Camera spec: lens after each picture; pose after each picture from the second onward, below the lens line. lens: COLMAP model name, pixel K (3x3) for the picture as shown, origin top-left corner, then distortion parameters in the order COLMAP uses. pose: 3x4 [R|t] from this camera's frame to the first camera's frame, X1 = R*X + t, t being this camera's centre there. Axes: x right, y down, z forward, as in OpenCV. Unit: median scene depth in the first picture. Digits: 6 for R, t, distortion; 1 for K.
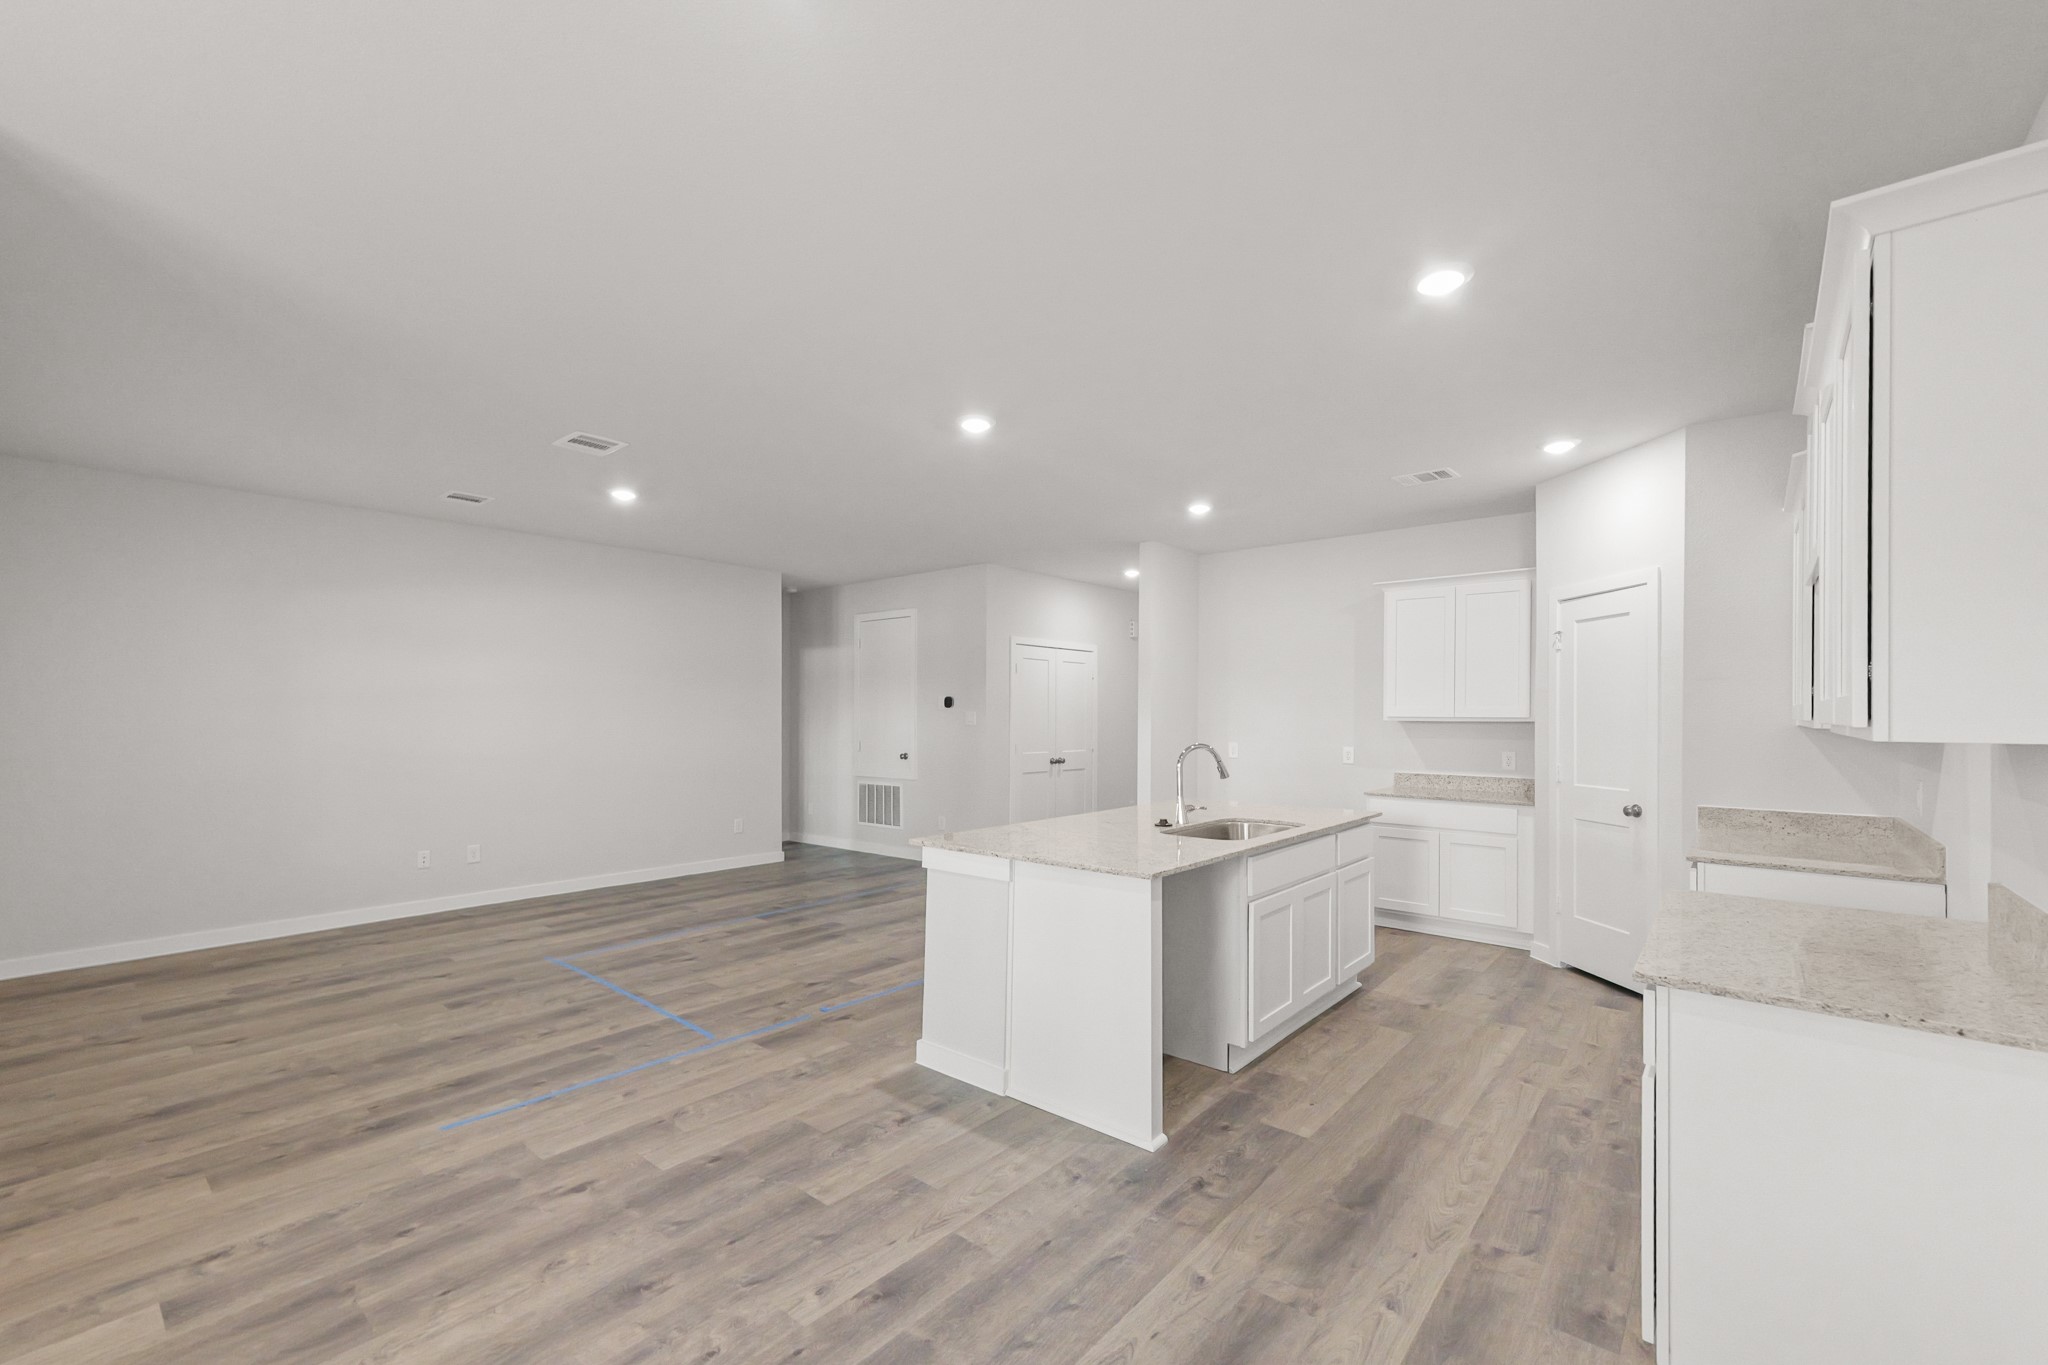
lens RADIAL K [[852.7, 0, 1020.9], [0, 852.7, 715.1], [0, 0, 1]] dist [-0.000563, -0.000113]
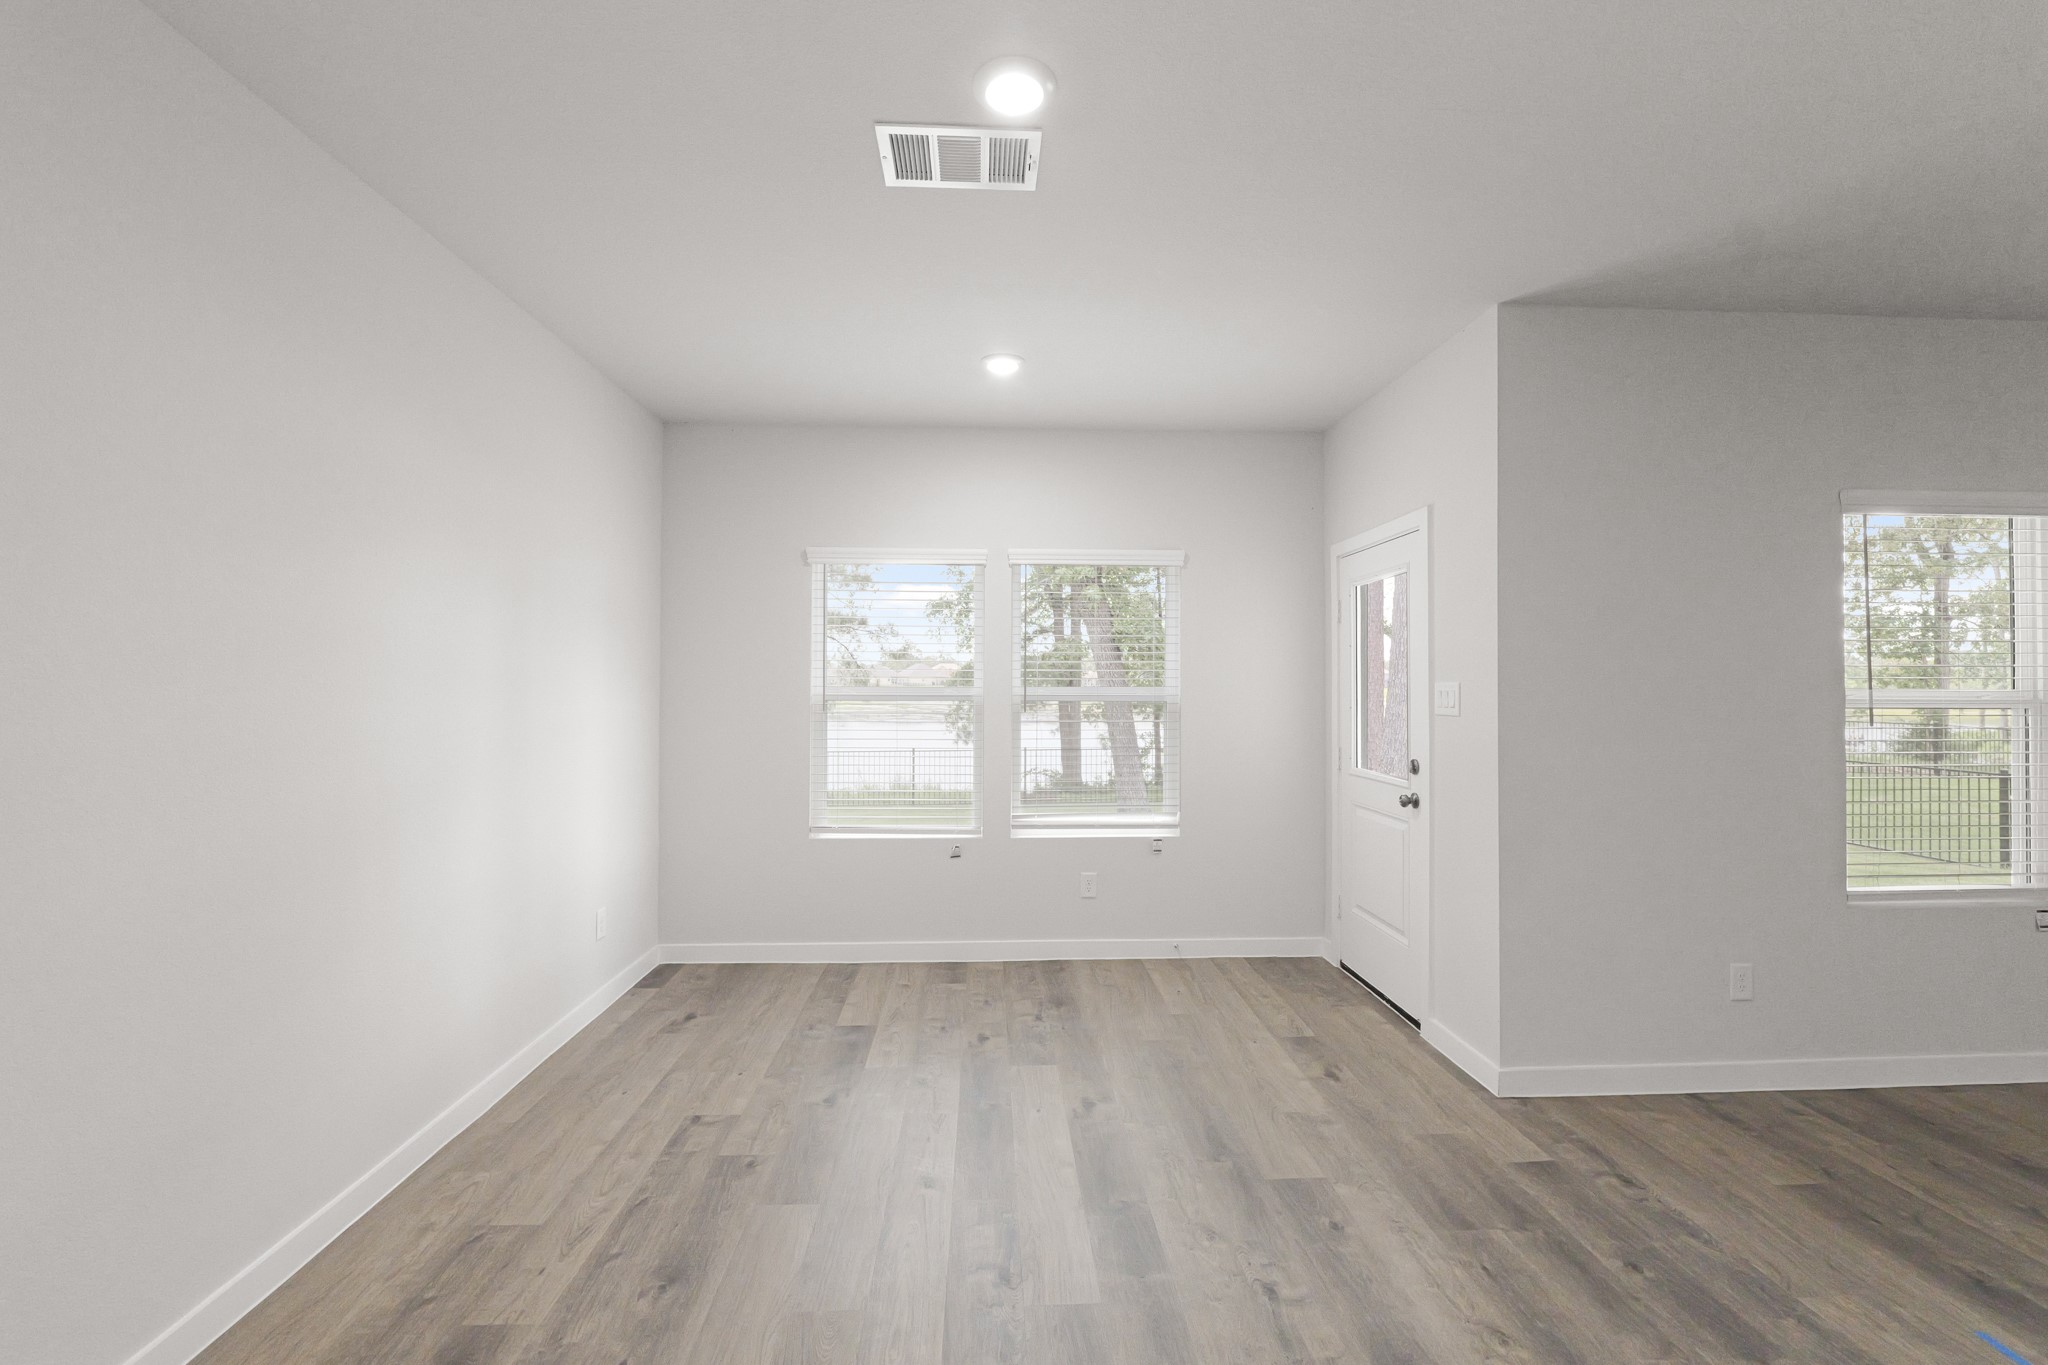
lens RADIAL K [[847.3, 0, 1024.0], [0, 847.3, 682.5], [0, 0, 1]] dist [0.002113, 0.000206]
pose [[-0.731593, -0.004874, -0.681724, 0.342798], [-0.002332, 0.999986, -0.004647, 0.001963], [0.681738, -0.001810, -0.731595, 1.187009]]
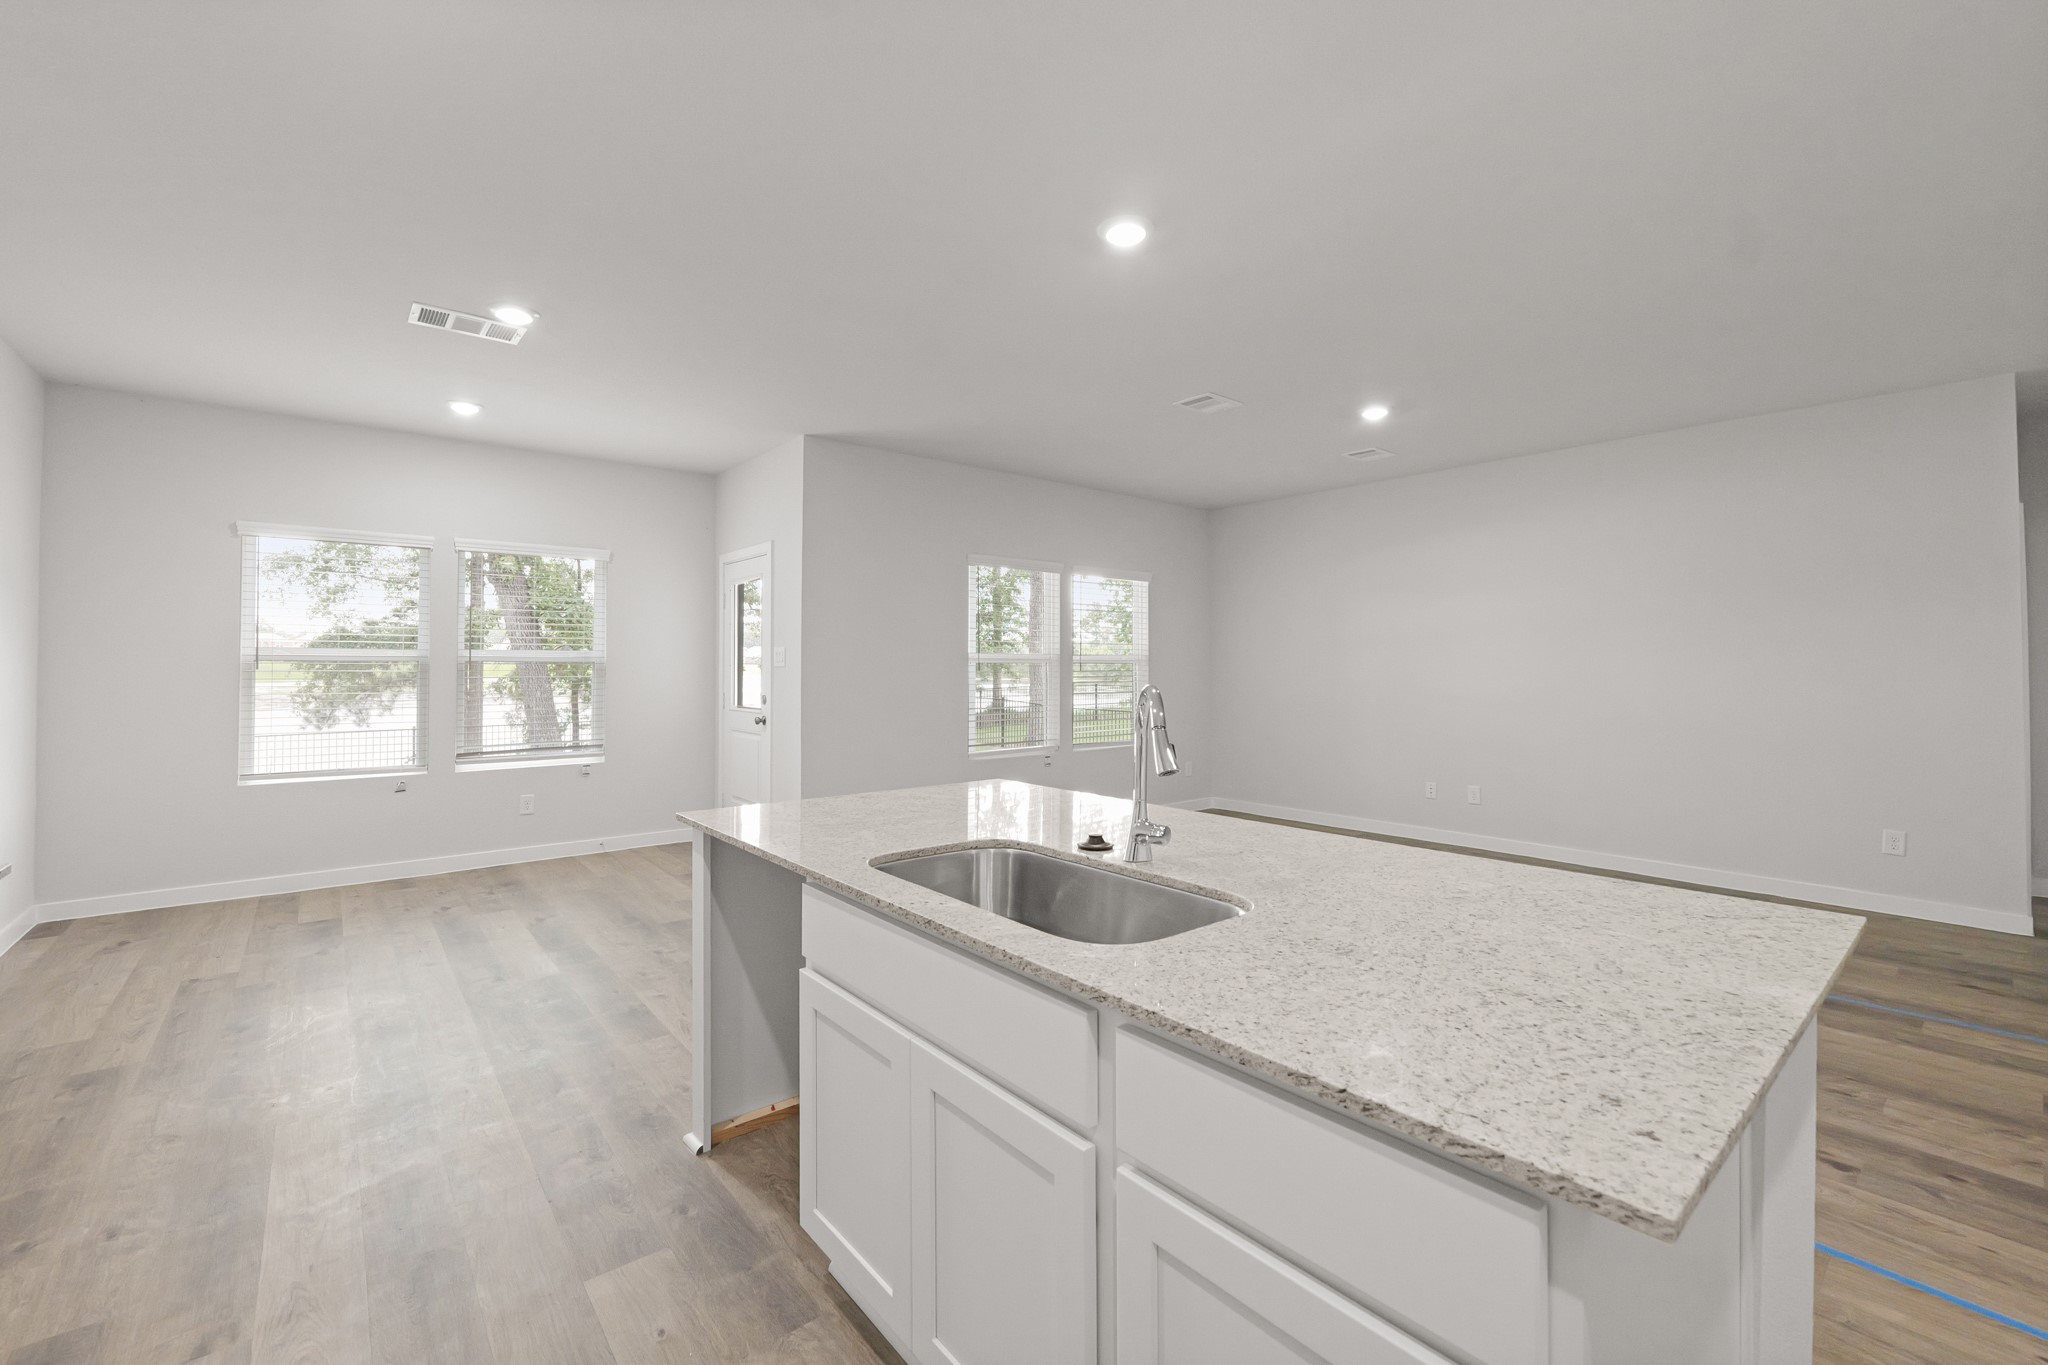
lens RADIAL K [[842.6, 0, 1022.3], [0, 842.6, 655.1], [0, 0, 1]] dist [-0.012653, 0.000182]
pose [[-0.172188, -0.012361, -0.984987, 1.079582], [-0.002638, 0.999923, -0.012088, 0.042389], [0.985061, 0.000517, -0.172207, 1.716183]]
